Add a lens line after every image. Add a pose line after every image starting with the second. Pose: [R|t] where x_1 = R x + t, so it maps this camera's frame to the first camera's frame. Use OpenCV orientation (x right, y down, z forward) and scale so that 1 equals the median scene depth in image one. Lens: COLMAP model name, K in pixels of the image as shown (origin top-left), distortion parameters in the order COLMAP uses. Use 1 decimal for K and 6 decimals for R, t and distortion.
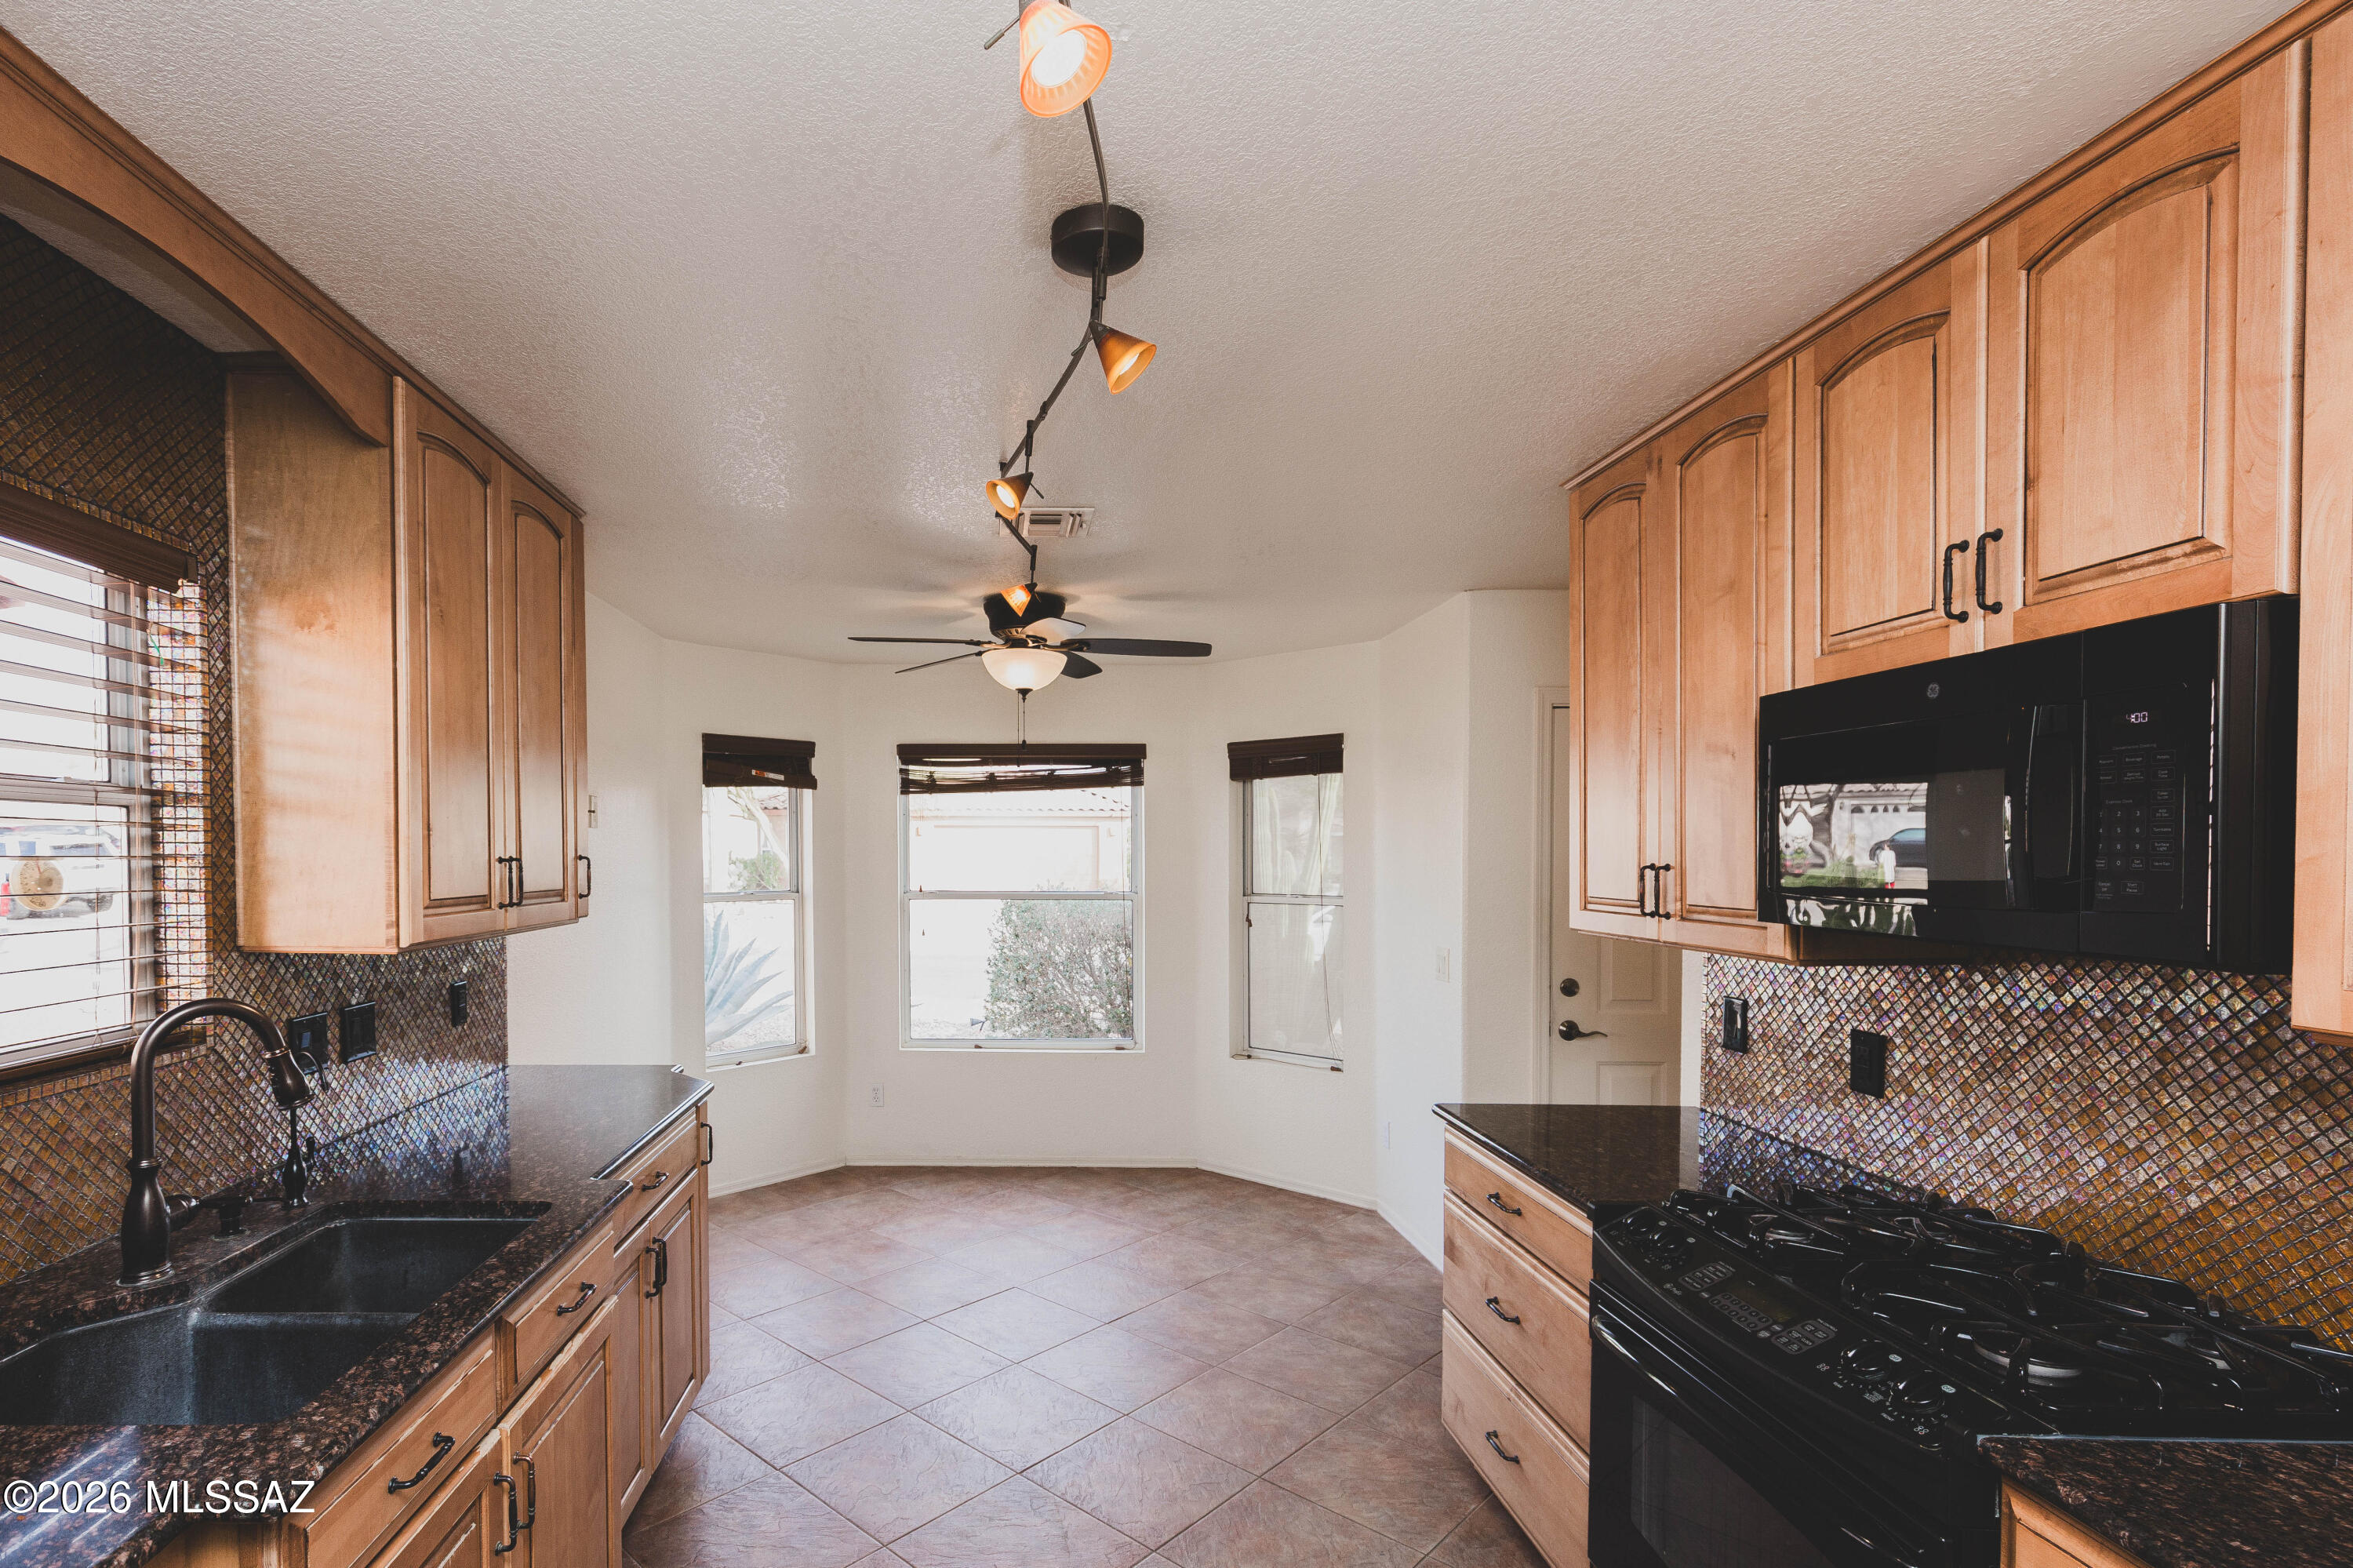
lens RADIAL K [[1138.6, 0, 1171.8], [0, 1138.6, 890.0], [0, 0, 1]] dist [-0.000788, -0.000398]
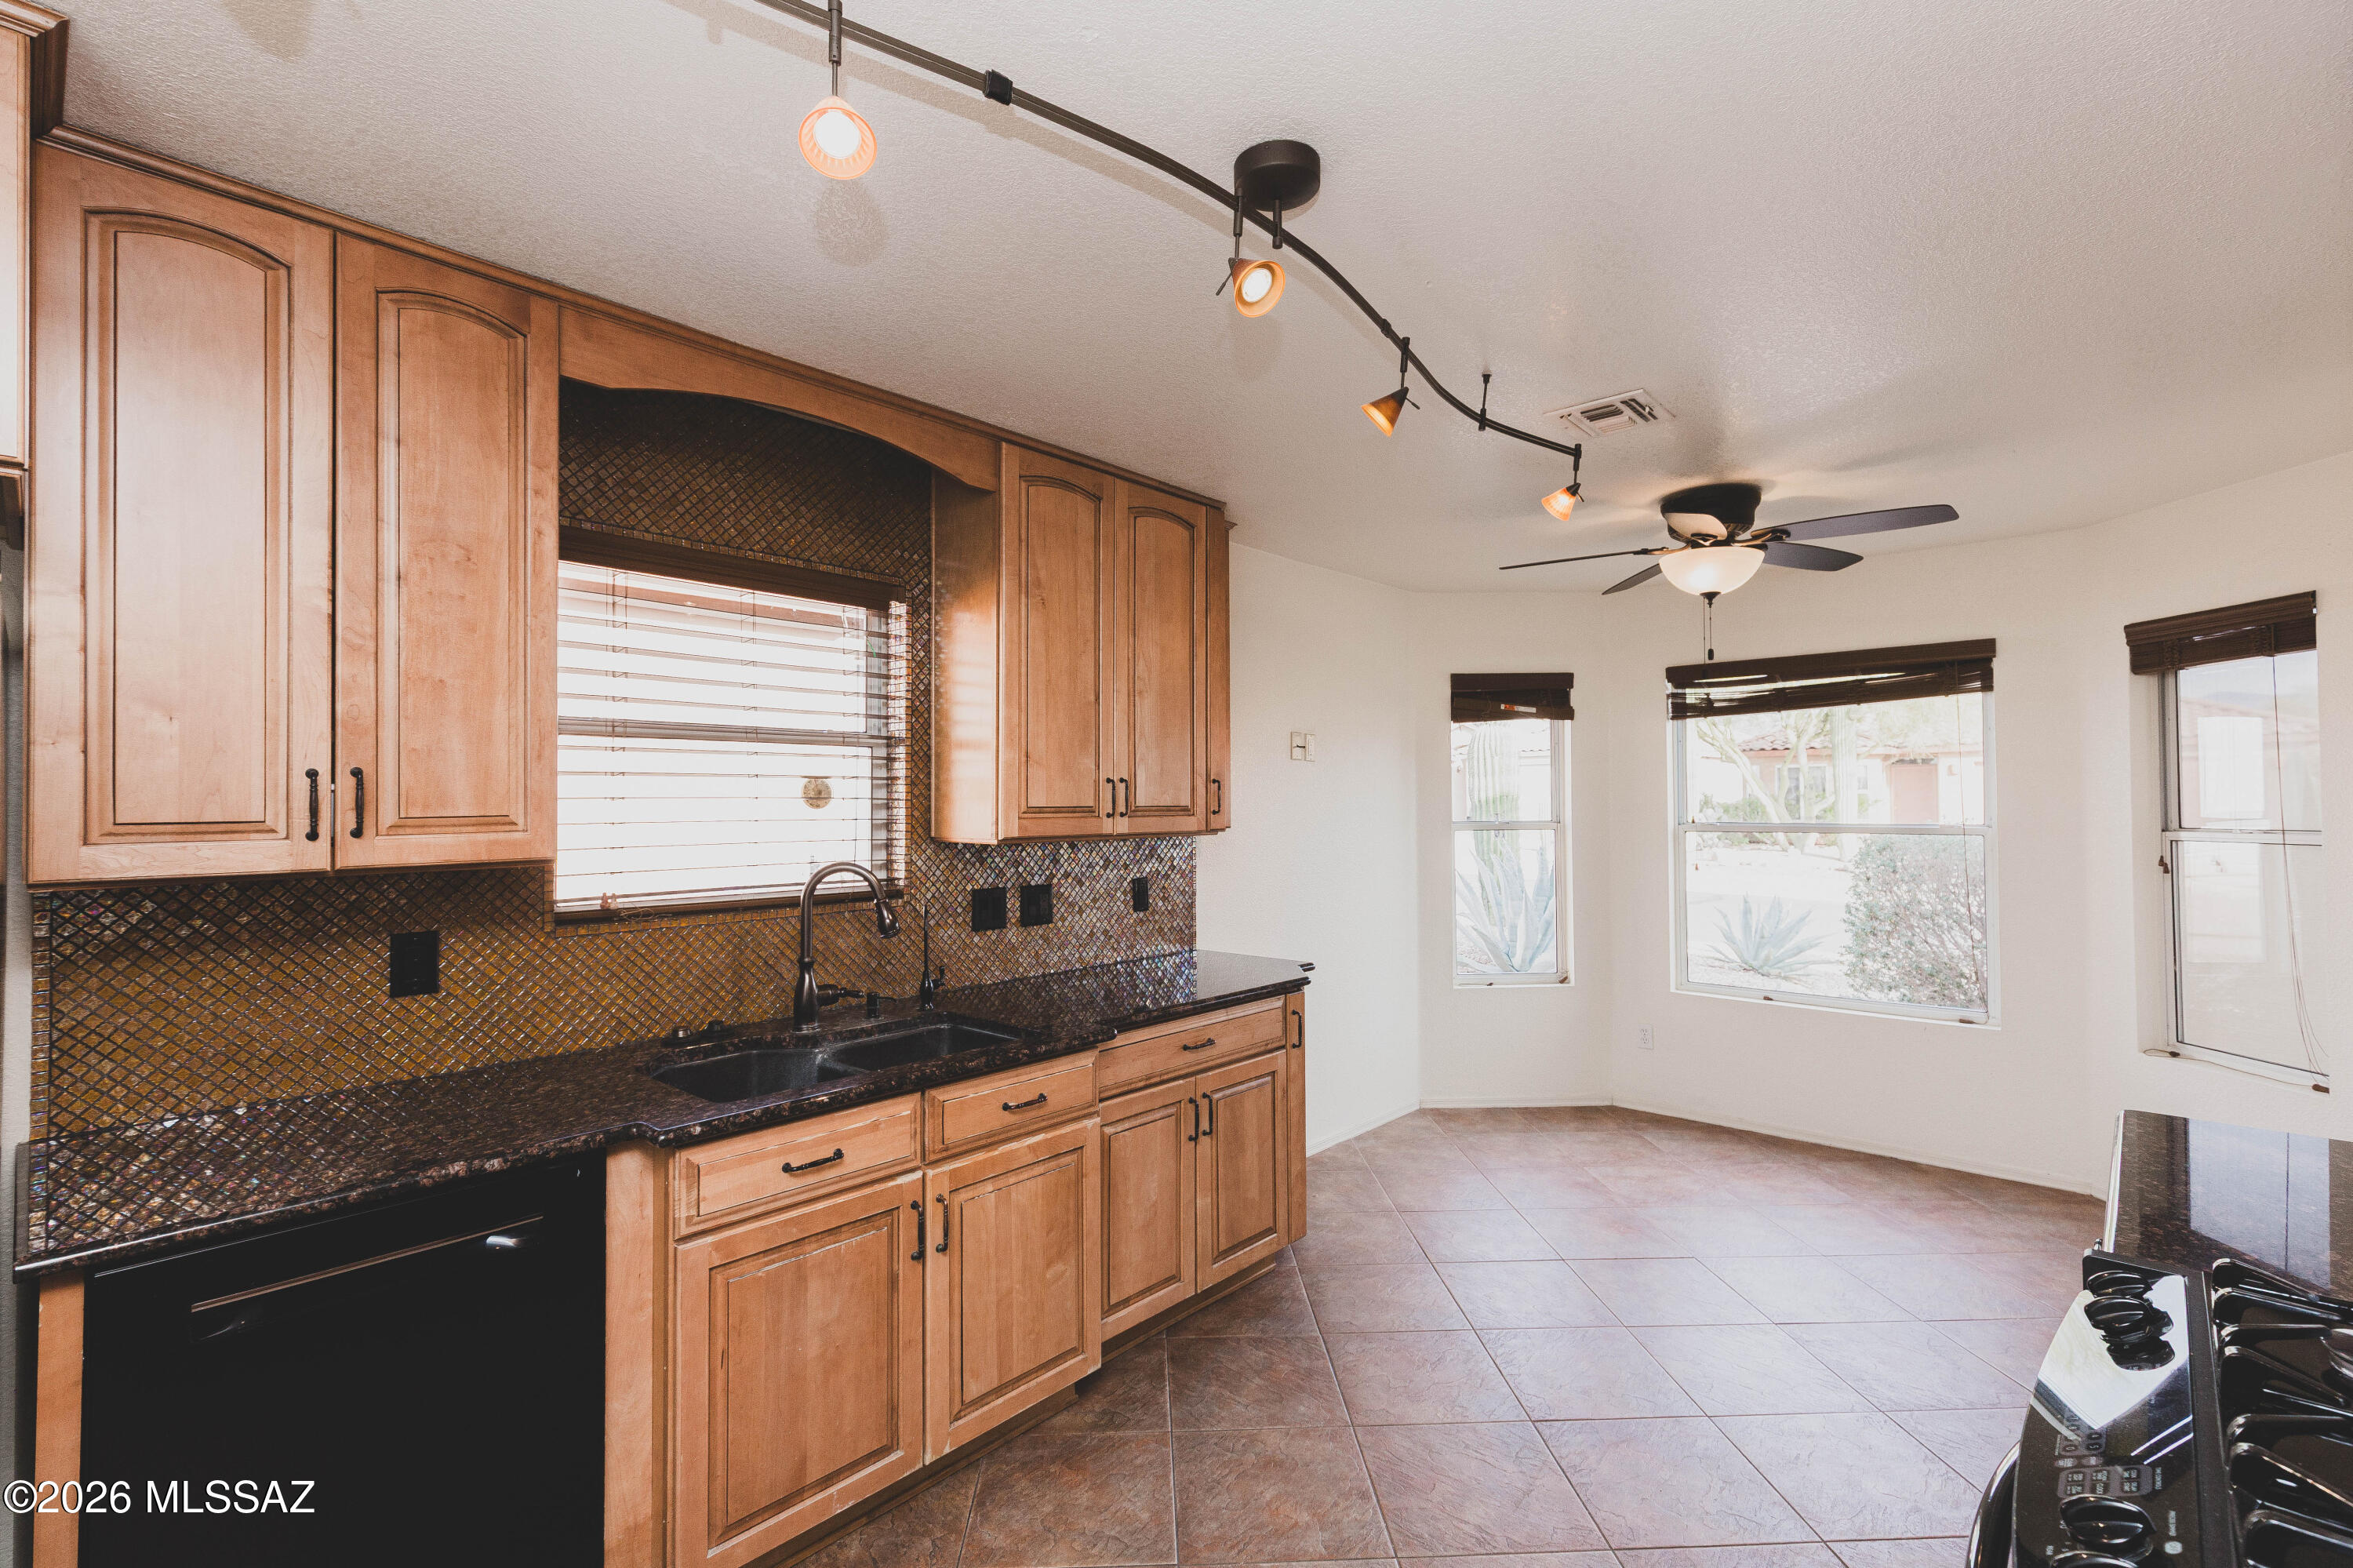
lens RADIAL K [[1134.0, 0, 1176.5], [0, 1134.0, 784.0], [0, 0, 1]] dist [0.000773, 0.000071]
pose [[0.710410, -0.020579, -0.703487, 0.349112], [-0.009215, 0.999215, -0.038536, 0.024781], [0.703728, 0.033859, 0.709662, 0.113281]]
